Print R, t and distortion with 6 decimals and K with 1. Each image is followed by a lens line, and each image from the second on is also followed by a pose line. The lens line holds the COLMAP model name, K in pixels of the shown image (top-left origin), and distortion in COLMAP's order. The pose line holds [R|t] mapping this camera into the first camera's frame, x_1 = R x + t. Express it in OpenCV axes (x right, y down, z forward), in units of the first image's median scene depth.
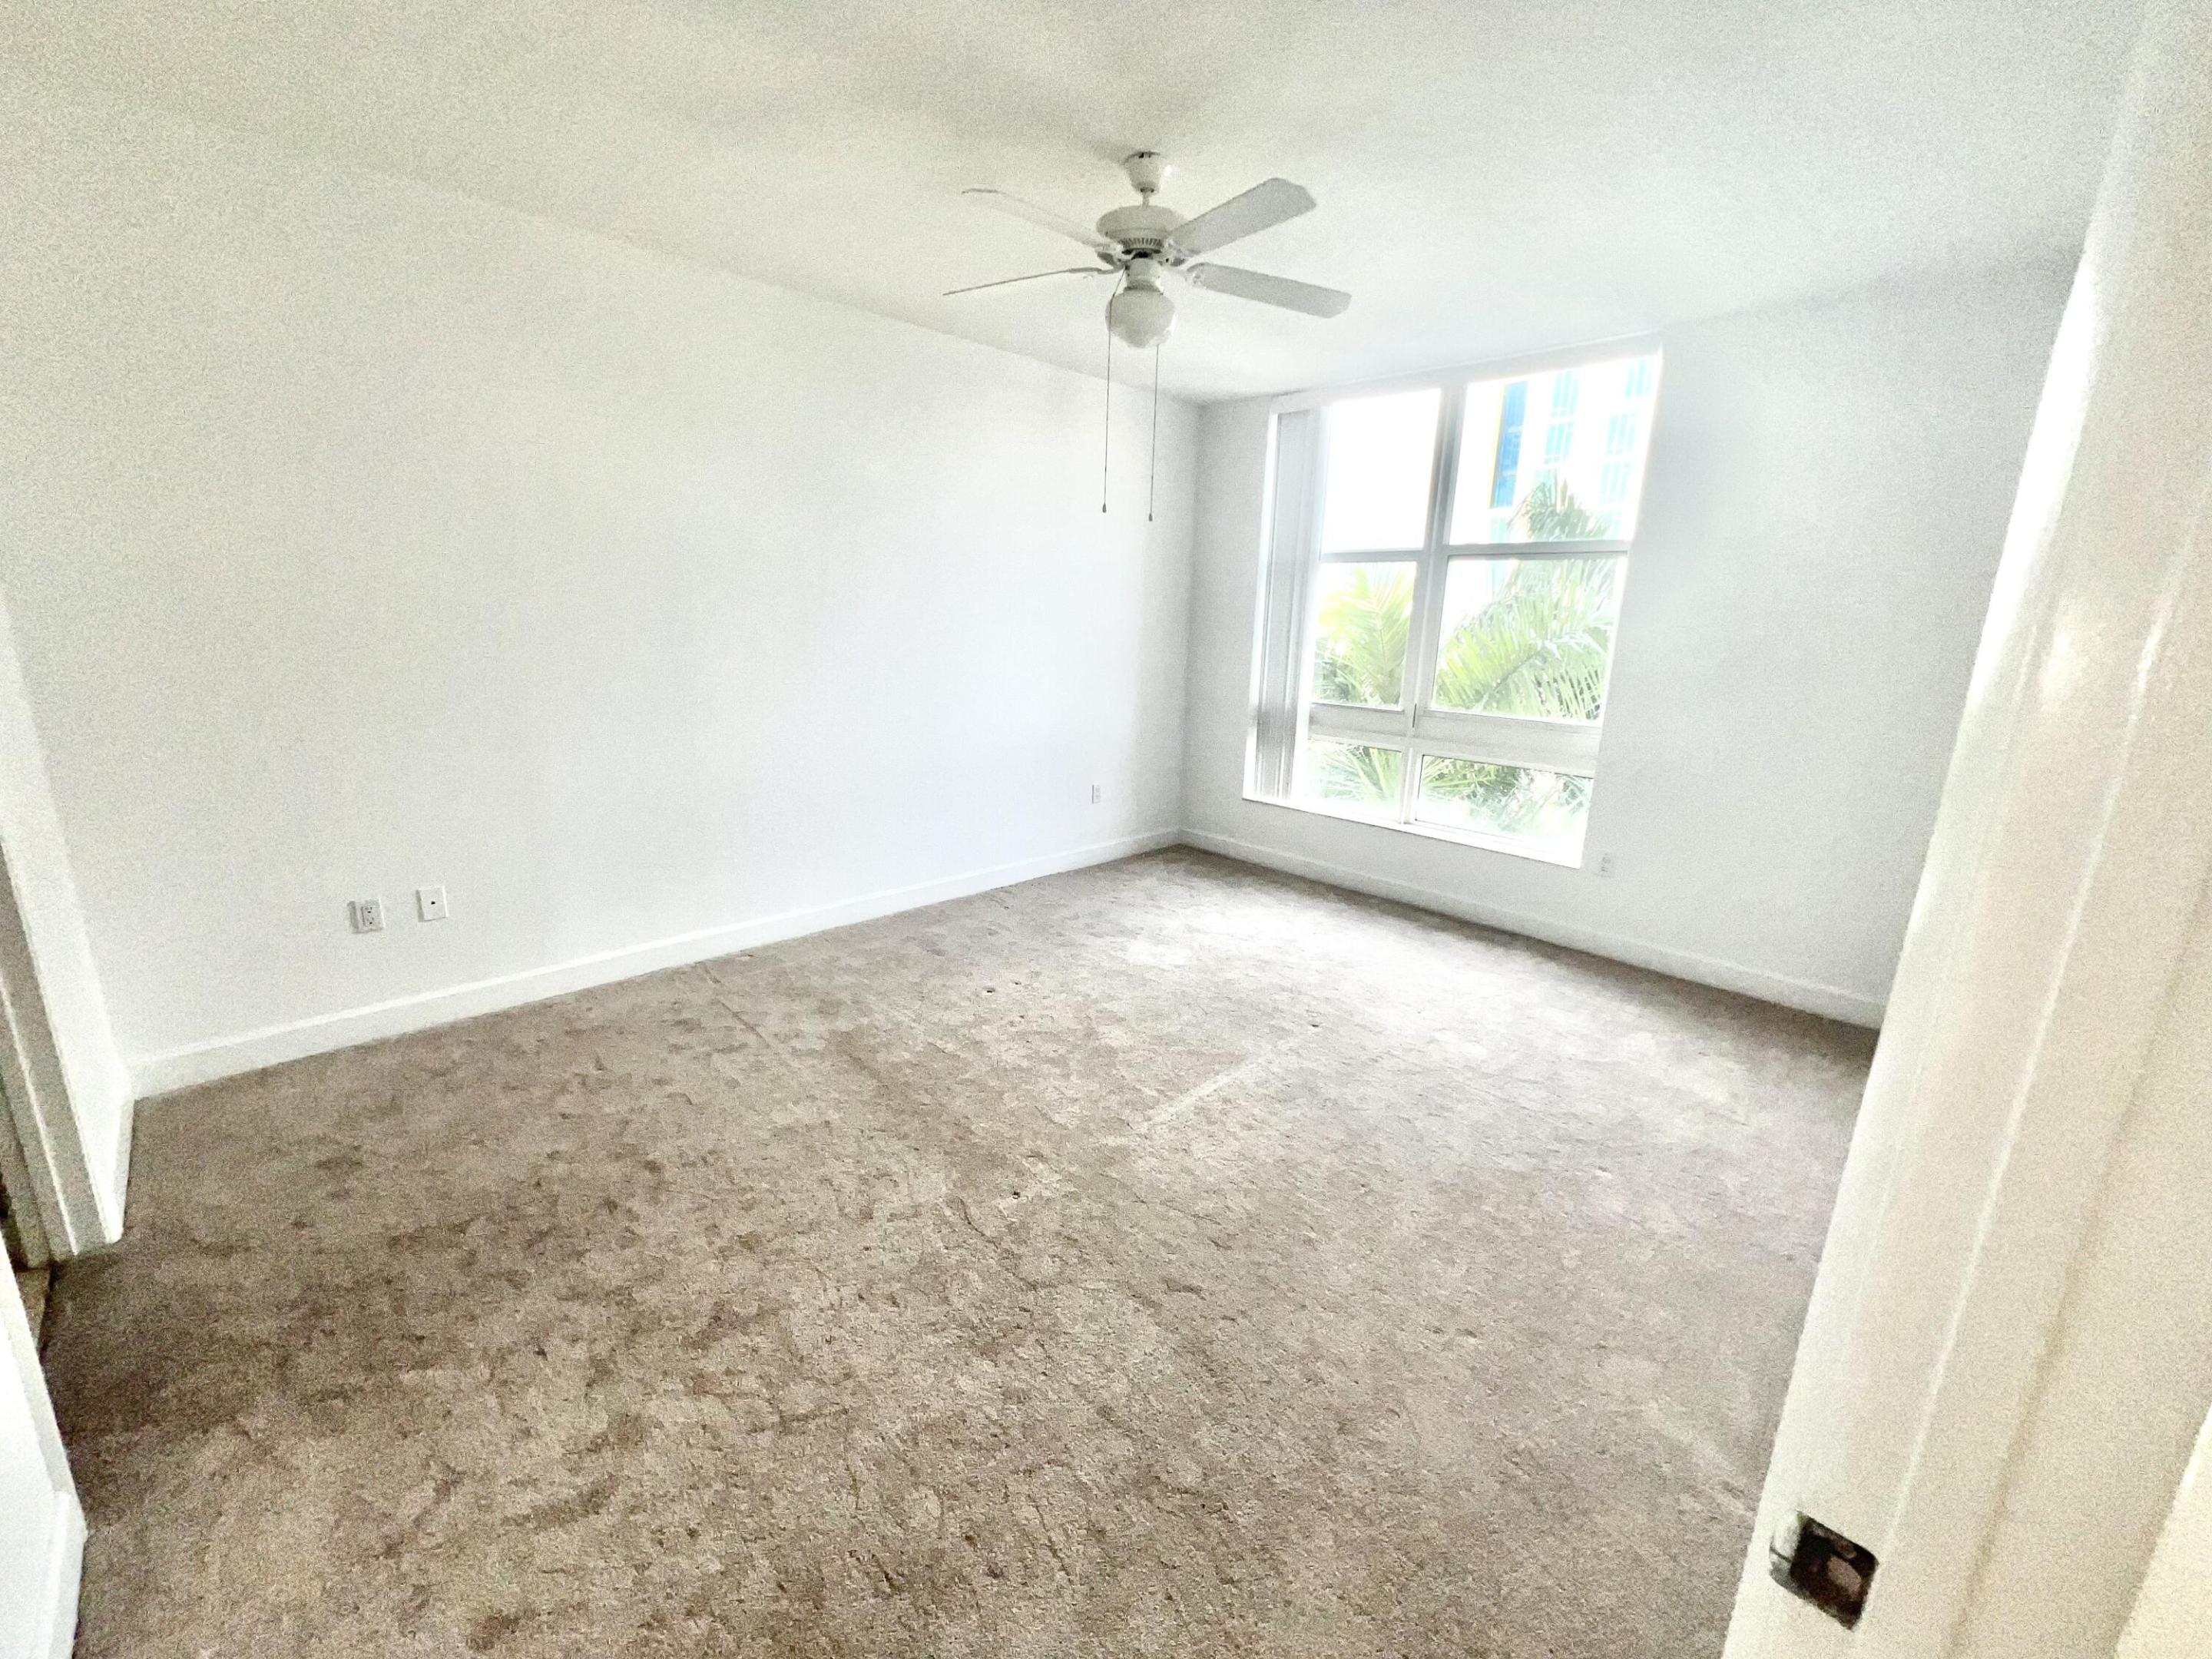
lens RADIAL K [[879.6, 0, 1100.0], [0, 879.6, 822.0], [0, 0, 1]] dist [-0.003199, 0.001673]
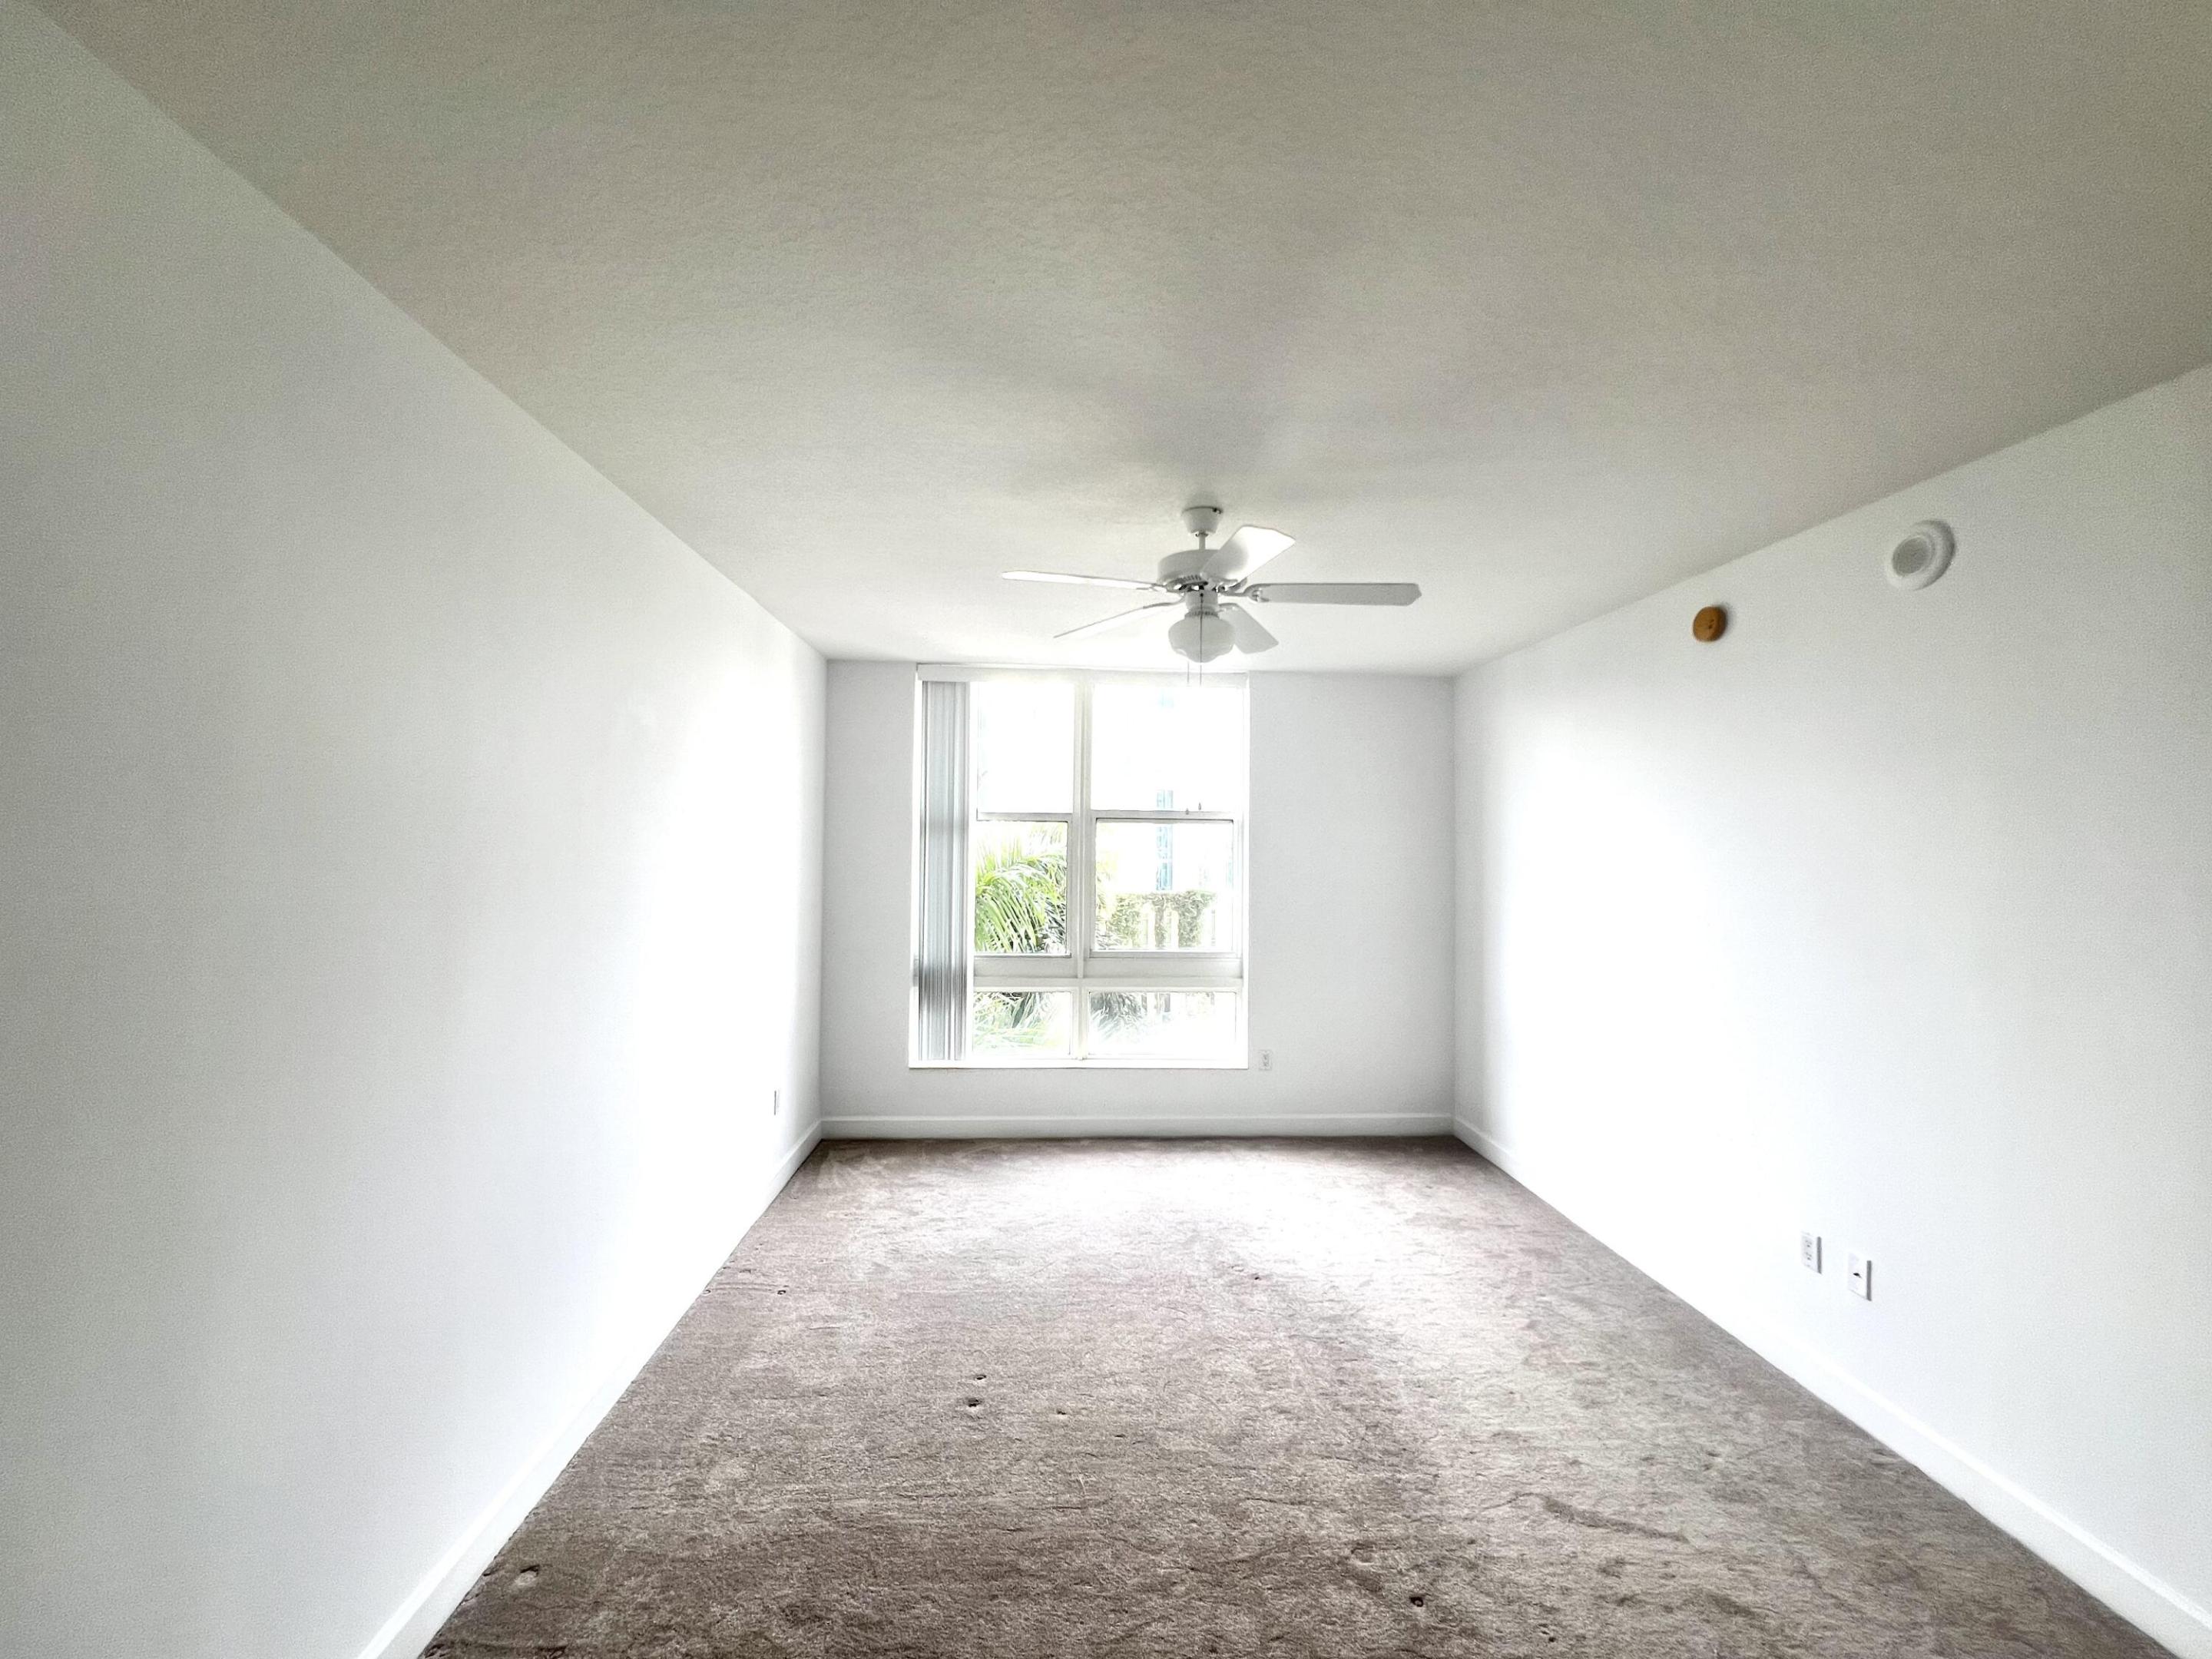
lens RADIAL K [[879.6, 0, 1104.6], [0, 879.6, 826.0], [0, 0, 1]] dist [-0.003199, 0.001673]
pose [[0.663694, -0.009411, 0.747945, -0.442400], [0.183872, 0.971292, -0.150939, -0.111140], [-0.725053, 0.237704, 0.646371, 0.233763]]
